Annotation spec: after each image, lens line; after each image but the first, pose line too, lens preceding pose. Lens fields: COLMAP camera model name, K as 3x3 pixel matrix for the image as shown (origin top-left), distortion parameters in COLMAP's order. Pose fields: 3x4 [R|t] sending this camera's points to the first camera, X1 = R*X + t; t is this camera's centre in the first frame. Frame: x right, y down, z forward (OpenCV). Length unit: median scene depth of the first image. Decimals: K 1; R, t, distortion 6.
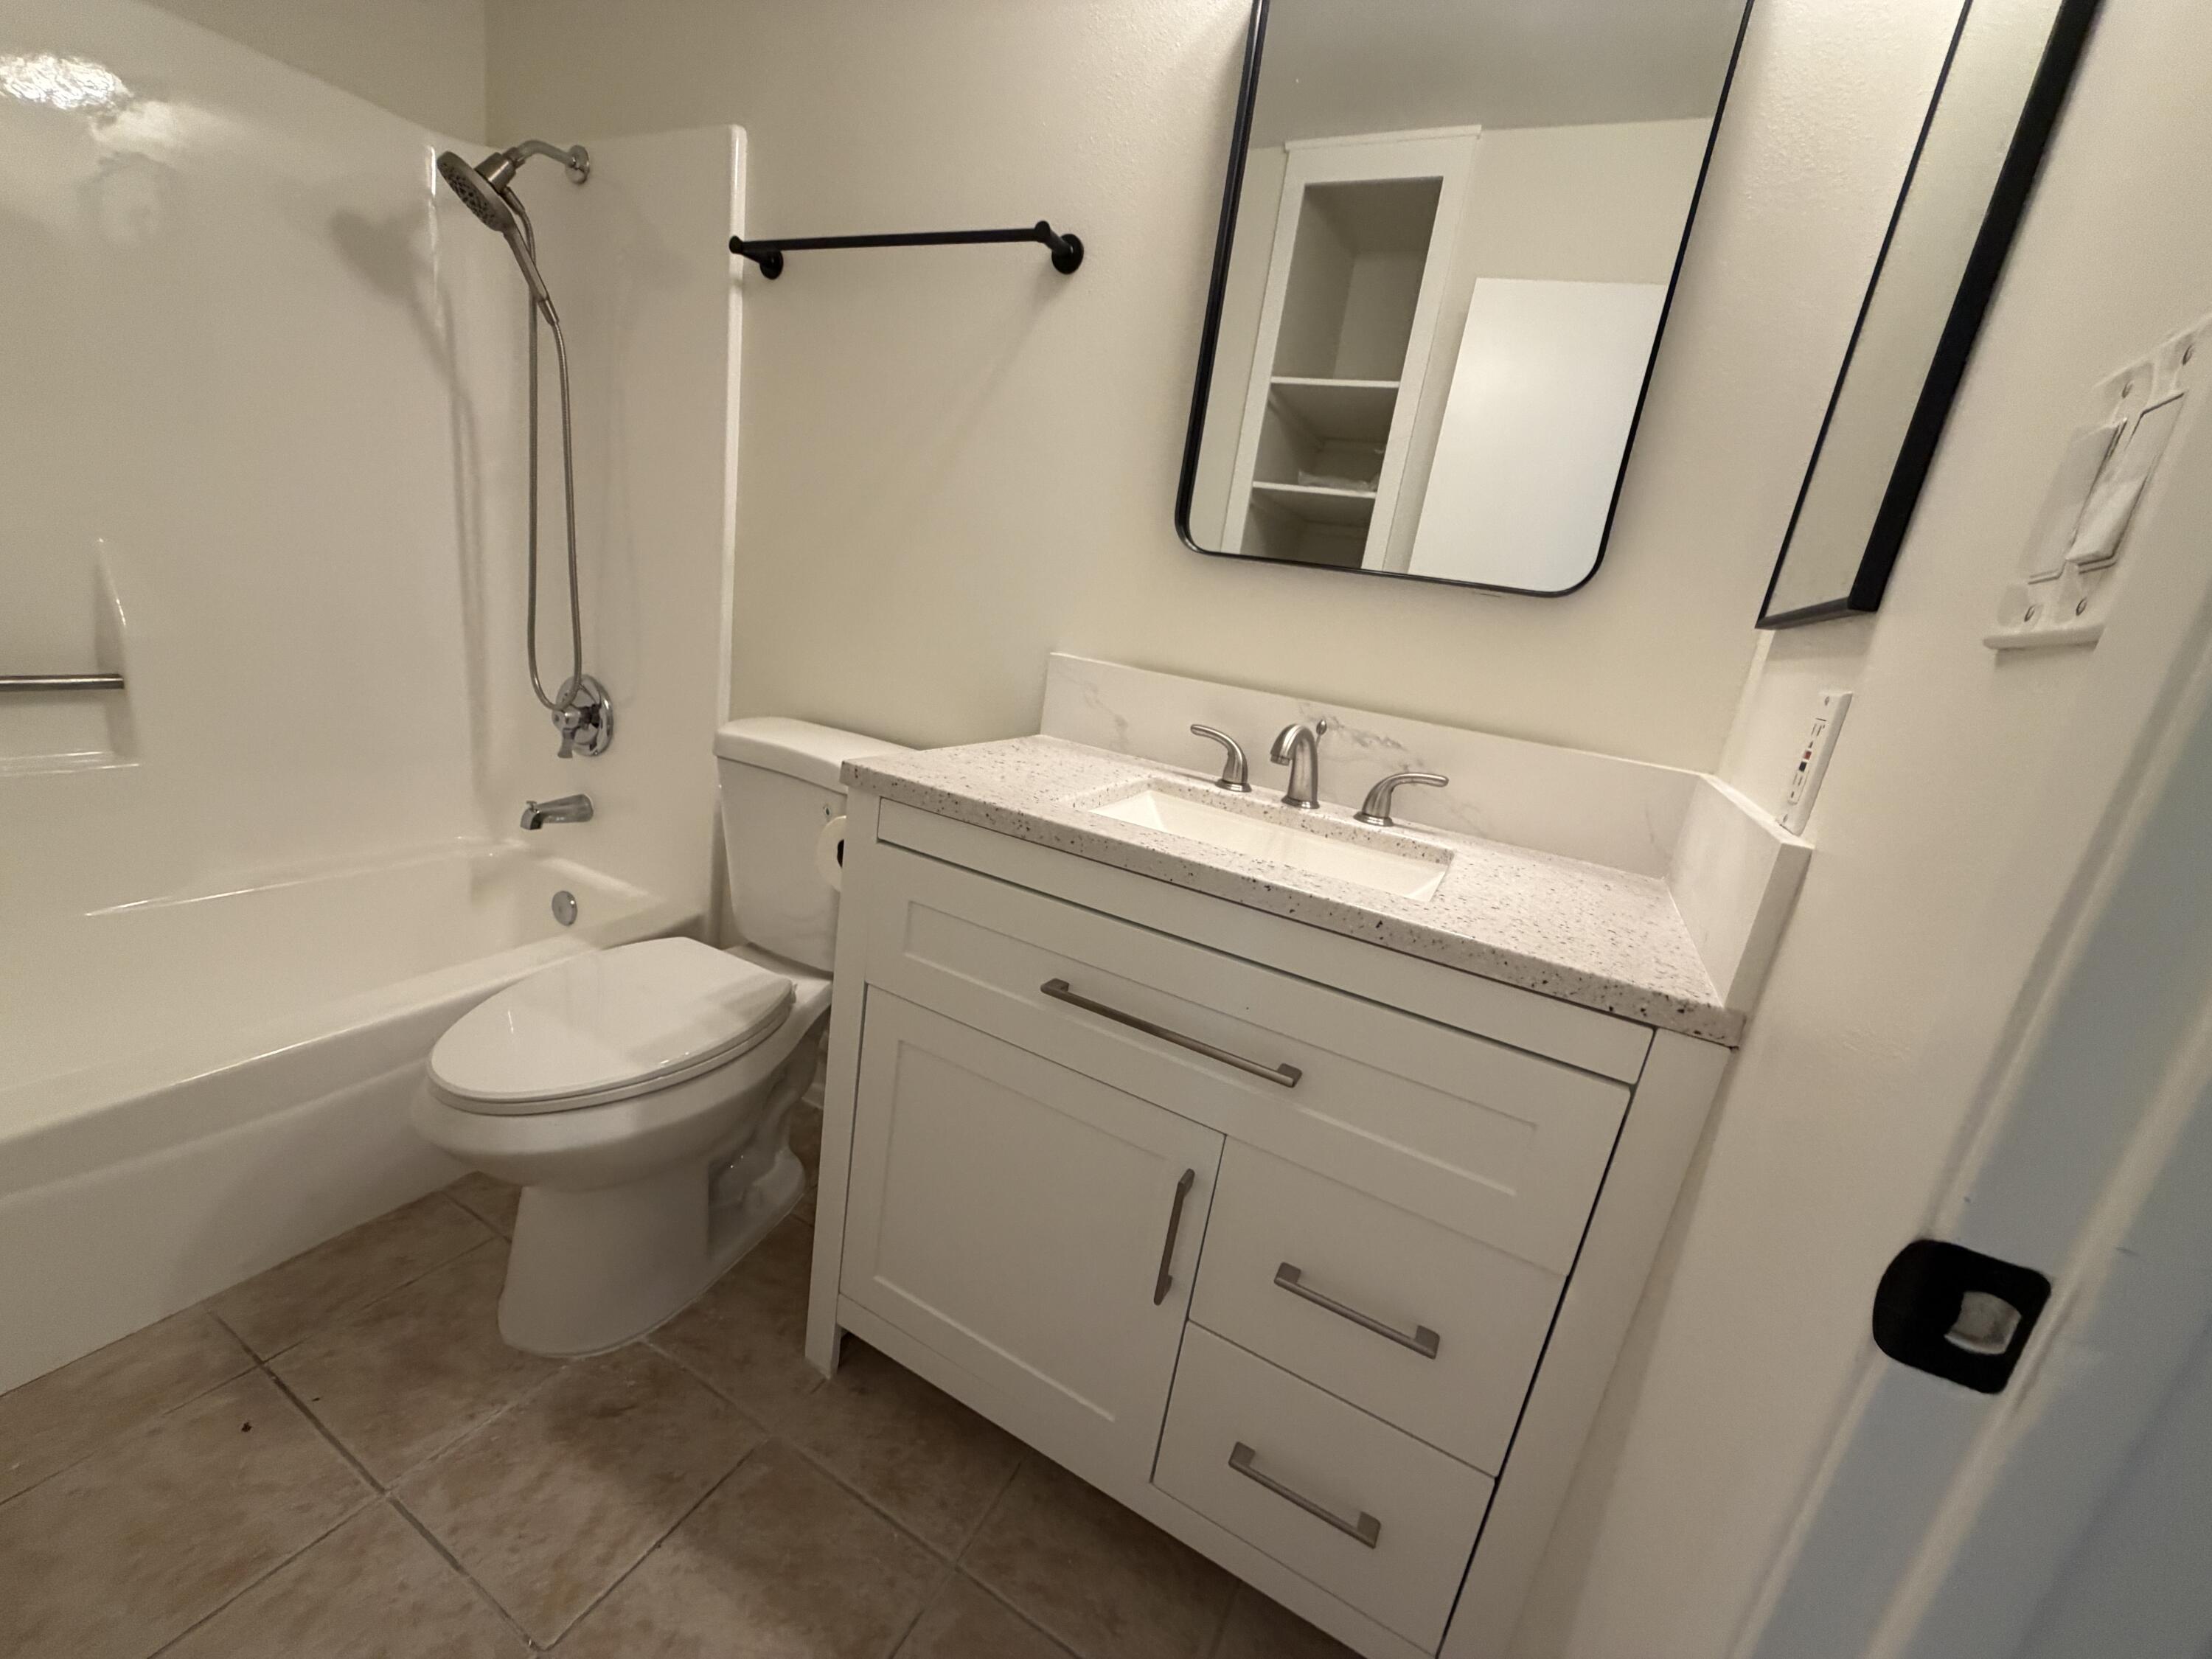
lens RADIAL K [[885.9, 0, 1104.1], [0, 885.9, 831.5], [0, 0, 1]] dist [0.002781, 0.000279]
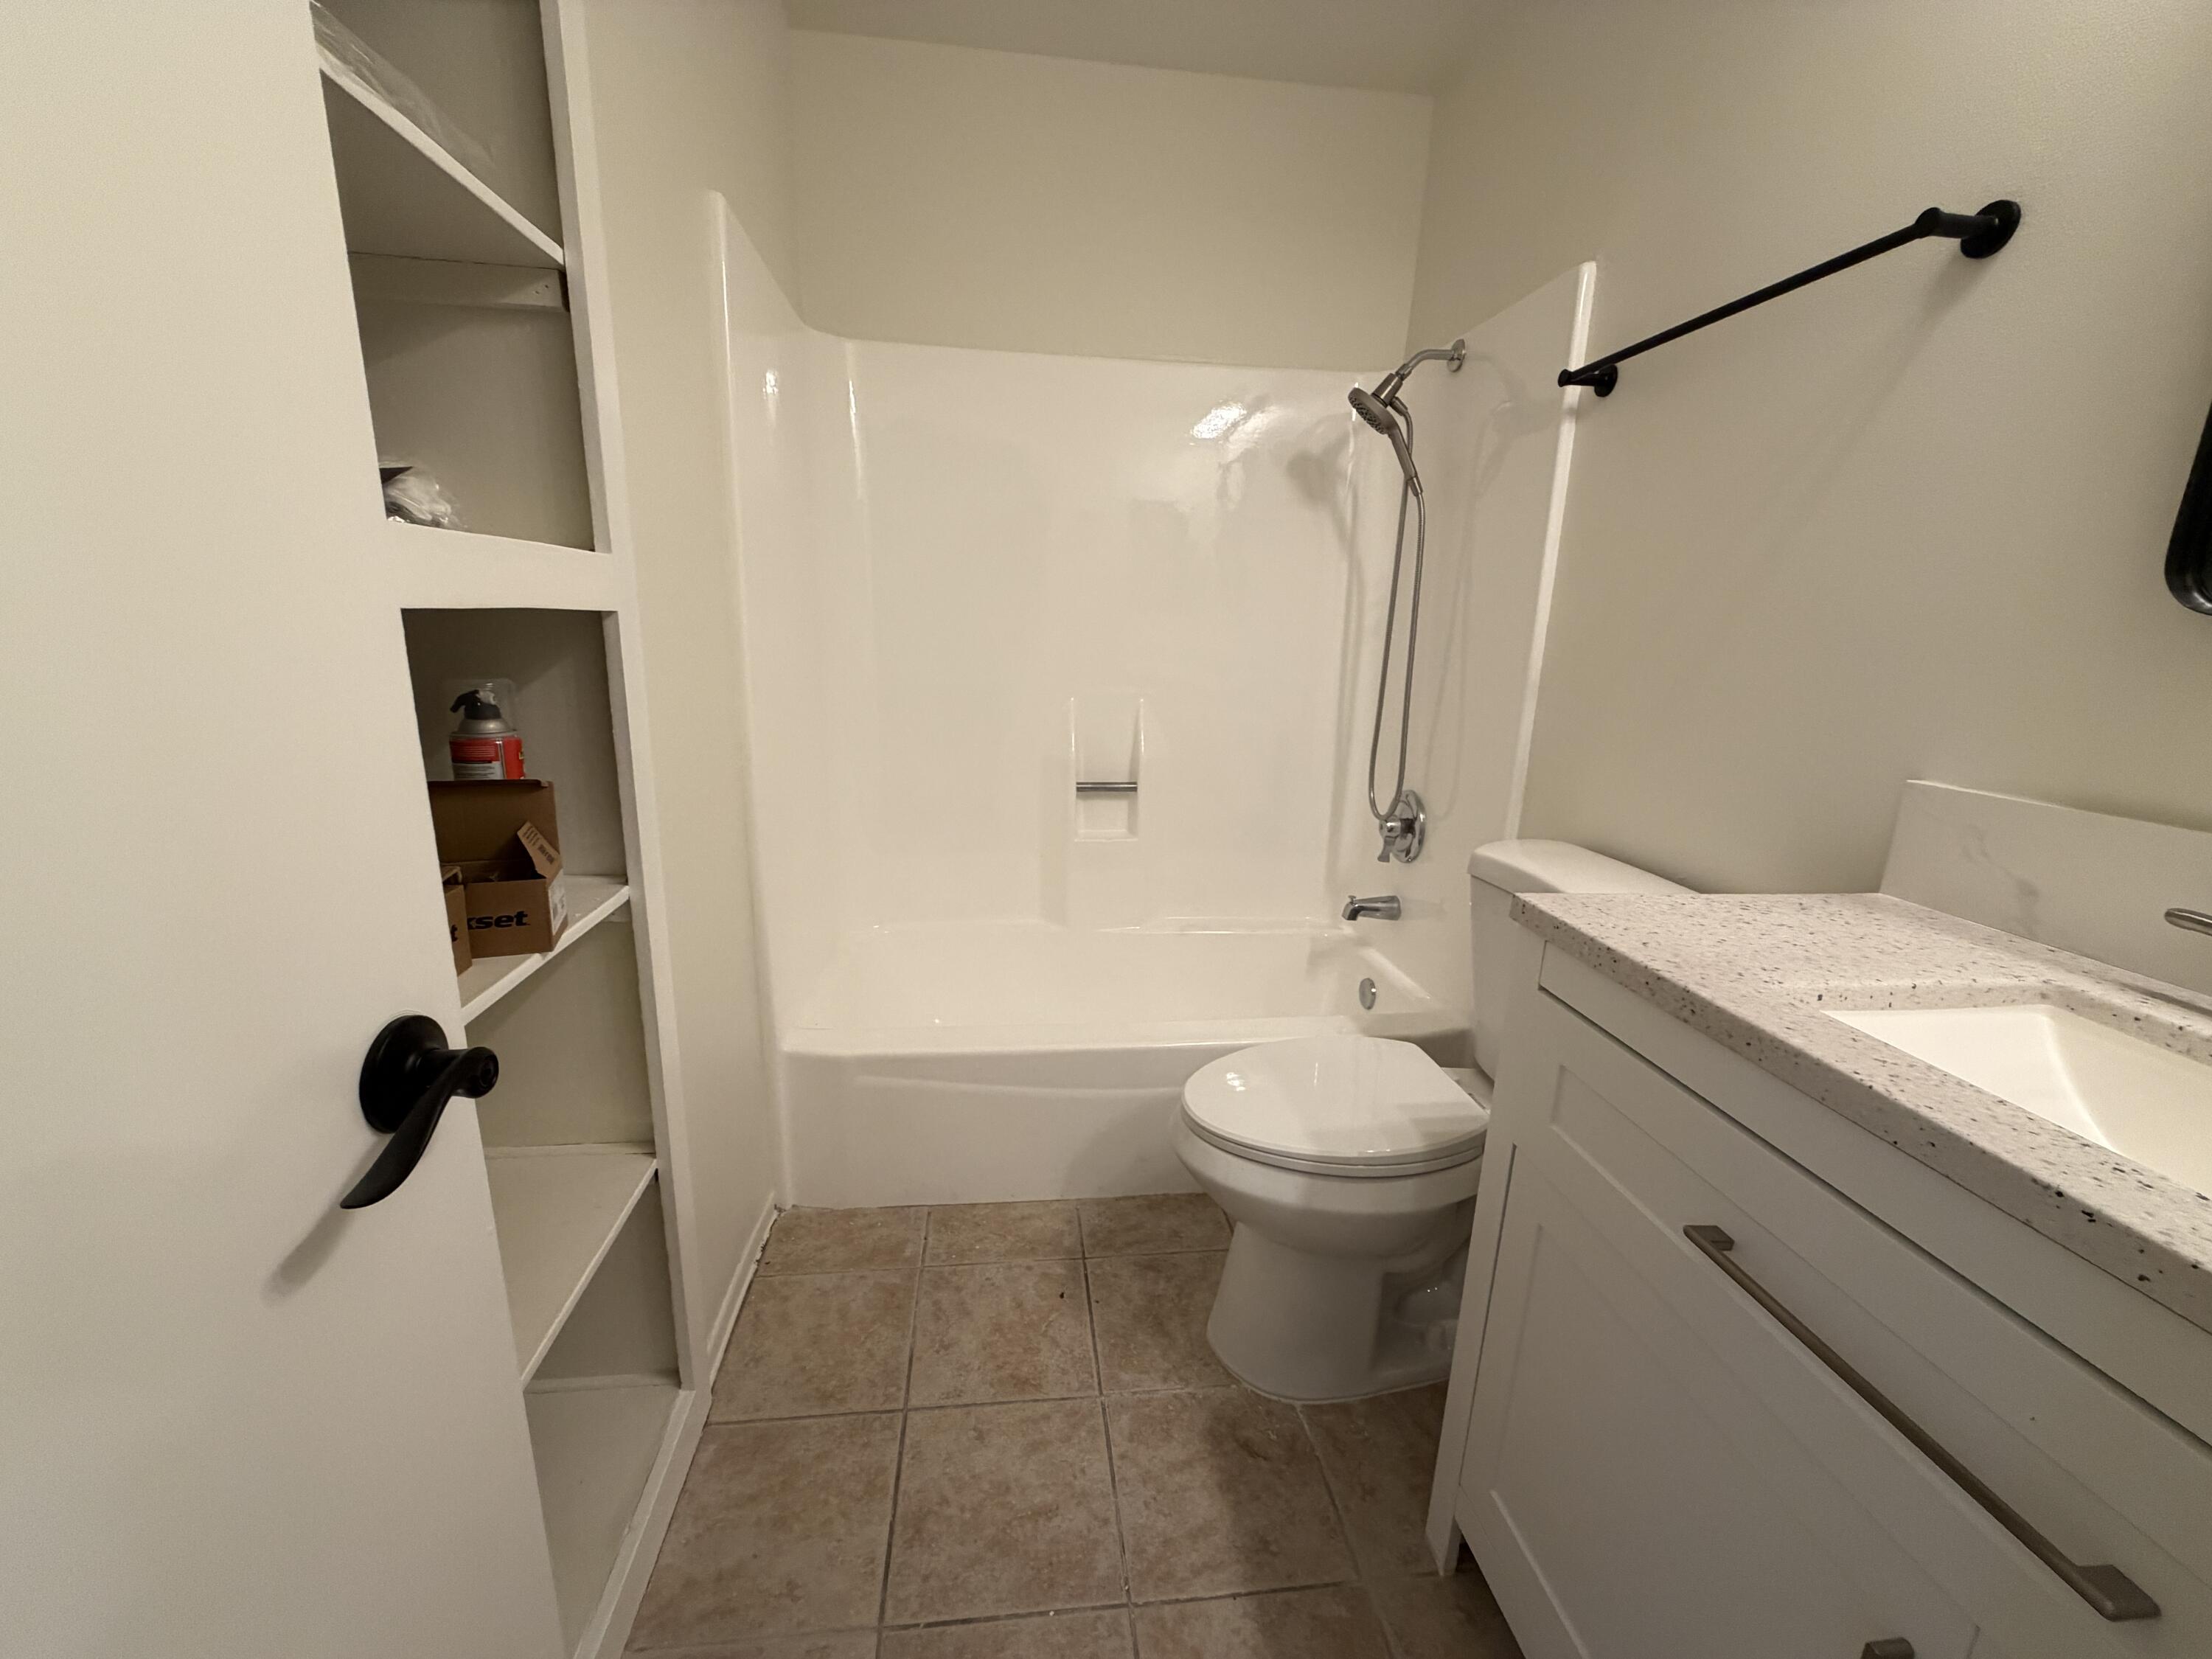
lens RADIAL K [[885.9, 0, 1103.4], [0, 885.9, 831.3], [0, 0, 1]] dist [0.002781, 0.000279]
pose [[0.559139, 0.066335, -0.826416, 0.186751], [-0.167932, 0.985193, -0.034541, -0.033124], [0.811888, 0.158095, 0.561999, 0.100579]]
